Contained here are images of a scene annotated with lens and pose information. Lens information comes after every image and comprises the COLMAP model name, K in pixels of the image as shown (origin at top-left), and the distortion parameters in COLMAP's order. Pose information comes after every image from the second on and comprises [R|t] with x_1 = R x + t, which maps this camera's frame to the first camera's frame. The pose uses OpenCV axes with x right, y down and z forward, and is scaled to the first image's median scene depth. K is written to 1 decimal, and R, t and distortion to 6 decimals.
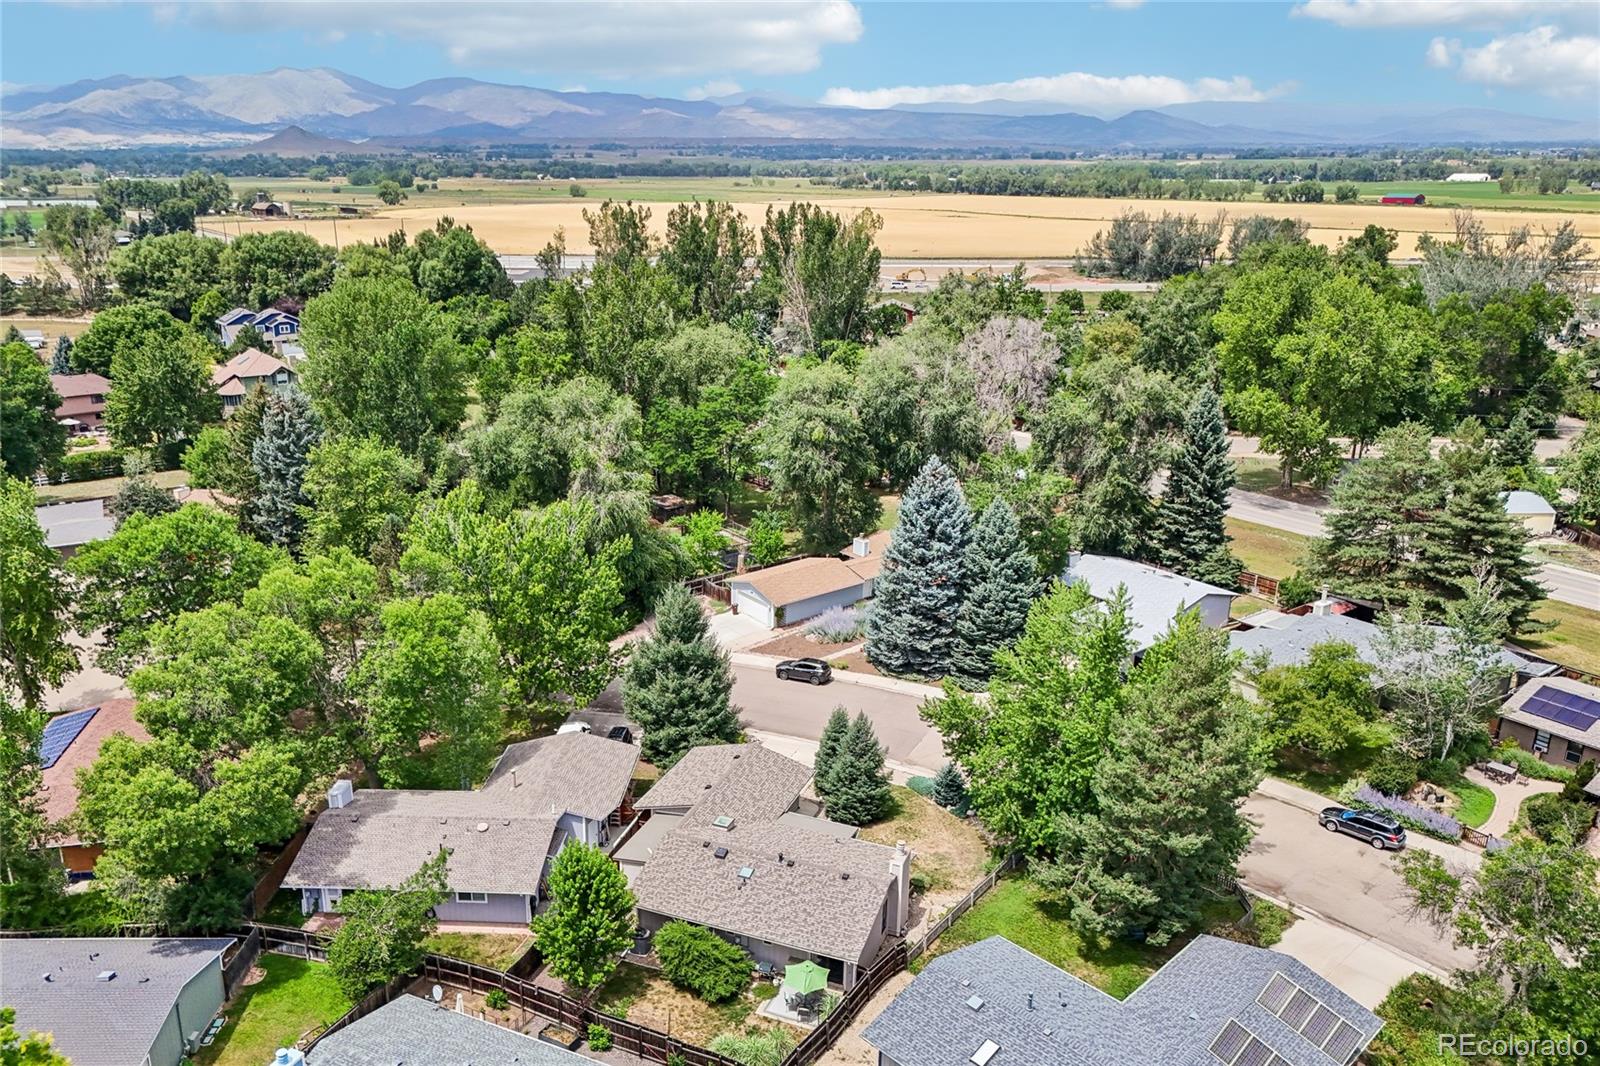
lens RADIAL K [[1189.3, 0, 800.0], [0, 1189.3, 533.0], [0, 0, 1]] dist [0.082685, -0.123010]
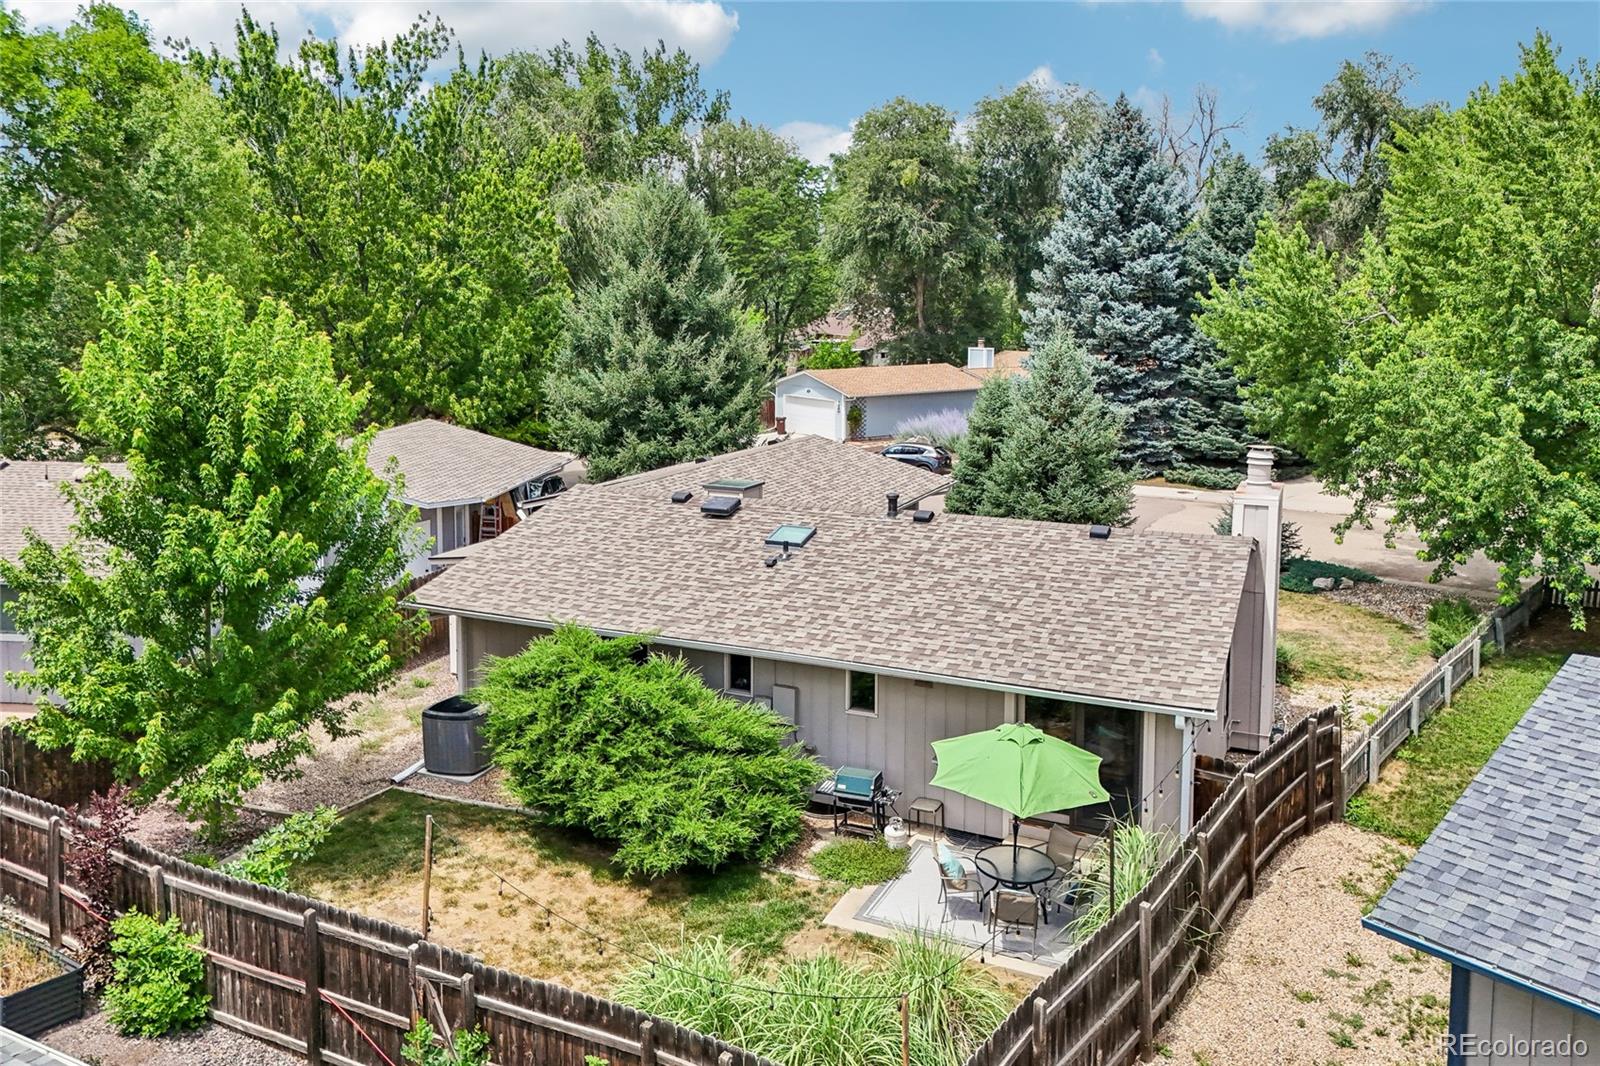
lens RADIAL K [[1172.2, 0, 791.1], [0, 1172.2, 451.6], [0, 0, 1]] dist [0.075757, -0.056113]
pose [[0.998426, -0.011422, -0.054912, -0.018626], [-0.000336, 0.977808, -0.209504, 0.228385], [0.056087, 0.209192, 0.976265, 0.469836]]
